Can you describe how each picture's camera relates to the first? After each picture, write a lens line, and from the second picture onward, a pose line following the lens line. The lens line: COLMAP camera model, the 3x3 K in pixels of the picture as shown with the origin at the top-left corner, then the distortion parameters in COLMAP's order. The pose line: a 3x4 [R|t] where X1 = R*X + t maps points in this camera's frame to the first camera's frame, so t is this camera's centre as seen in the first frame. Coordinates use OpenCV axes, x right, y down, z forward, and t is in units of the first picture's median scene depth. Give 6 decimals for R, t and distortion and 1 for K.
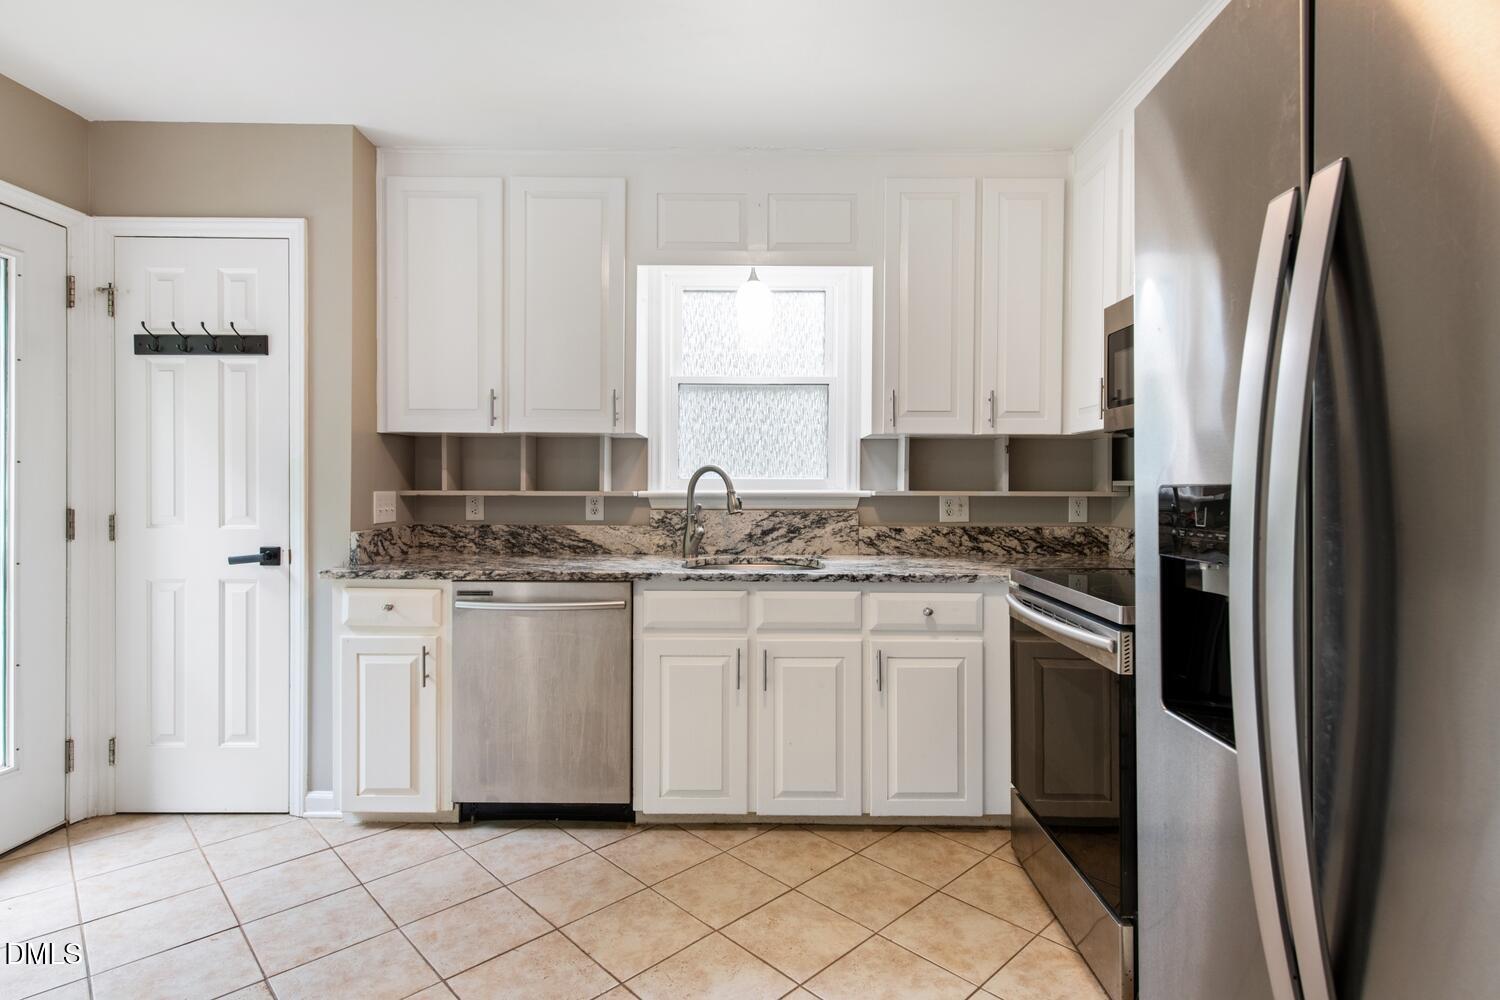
lens RADIAL K [[740.7, 0, 746.1], [0, 740.7, 491.2], [0, 0, 1]] dist [0.014284, -0.004894]
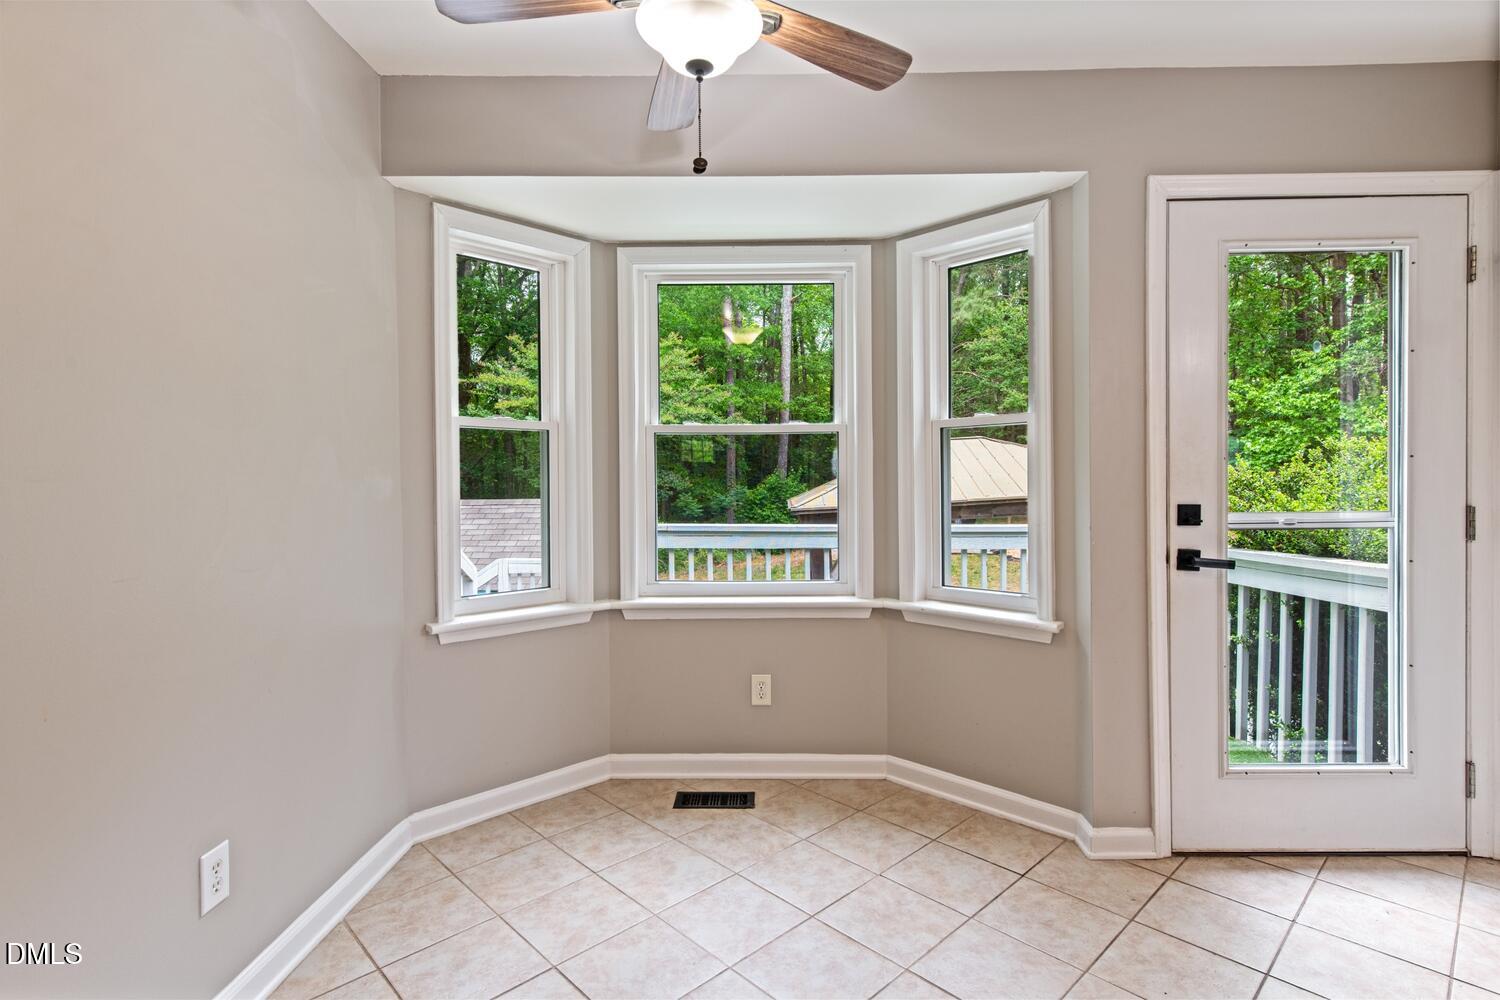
lens RADIAL K [[740.7, 0, 749.5], [0, 740.7, 489.8], [0, 0, 1]] dist [0.014284, -0.004894]
pose [[0.002901, 0.003365, -0.999990, -0.006684], [0.003874, 0.999987, 0.003377, -0.001992], [0.999988, -0.003883, 0.002887, 0.124799]]
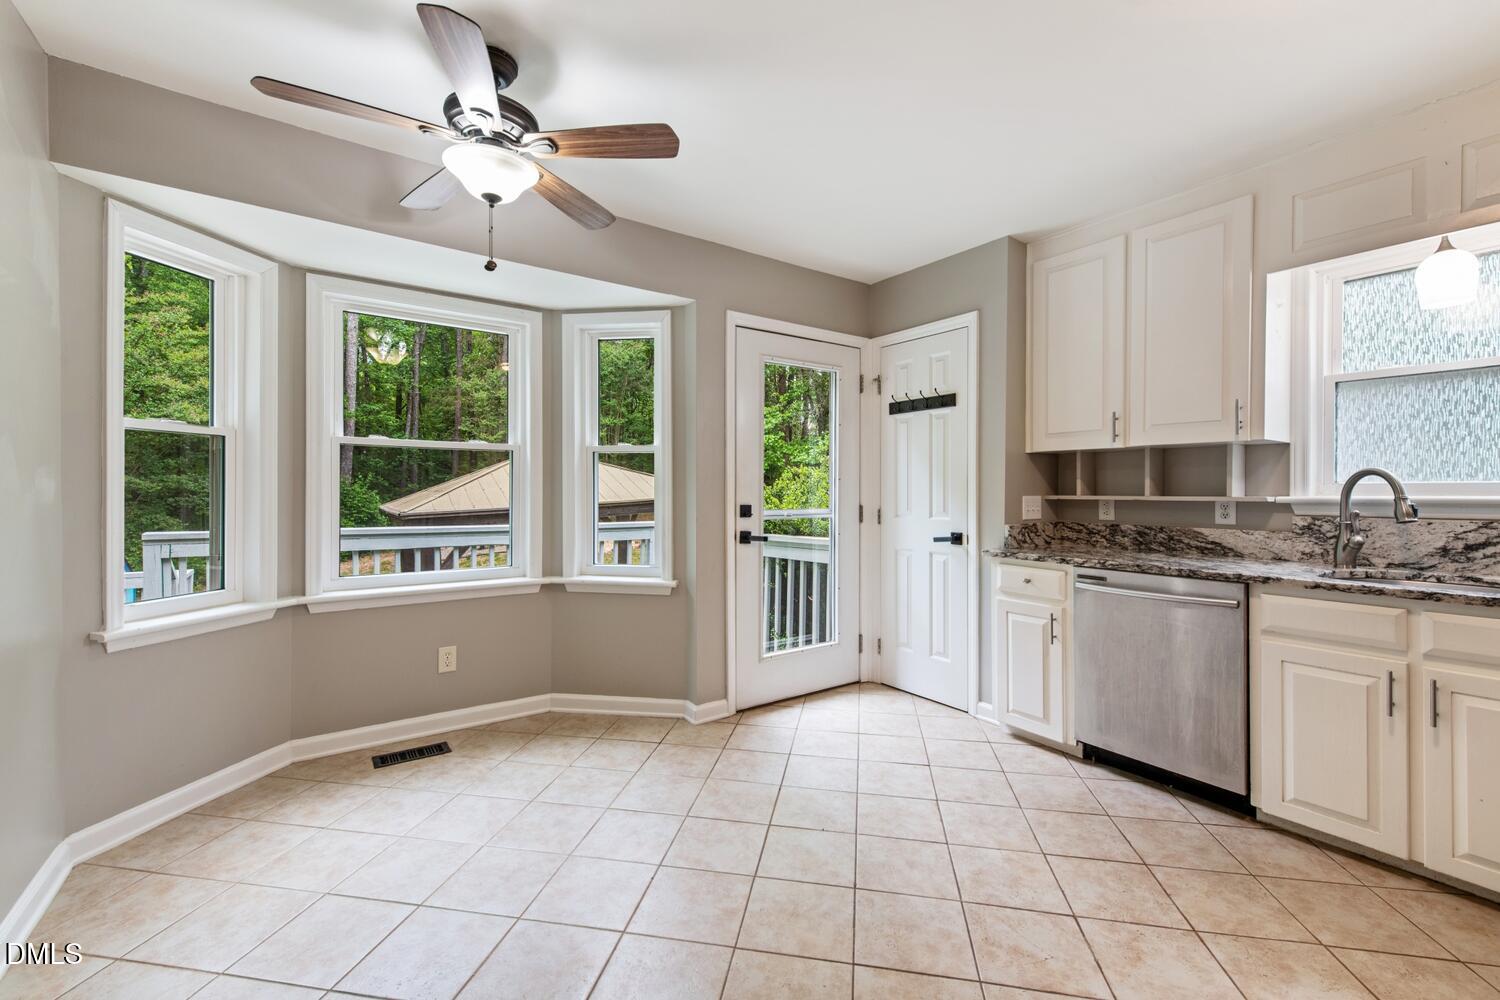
lens RADIAL K [[609.7, 0, 762.2], [0, 609.7, 487.2], [0, 0, 1]] dist [0.004186, -0.001359]
pose [[0.595353, -0.008231, -0.803422, 0.123954], [-0.002950, 0.999918, -0.012430, -0.000754], [0.803459, 0.009771, 0.595281, -0.057559]]
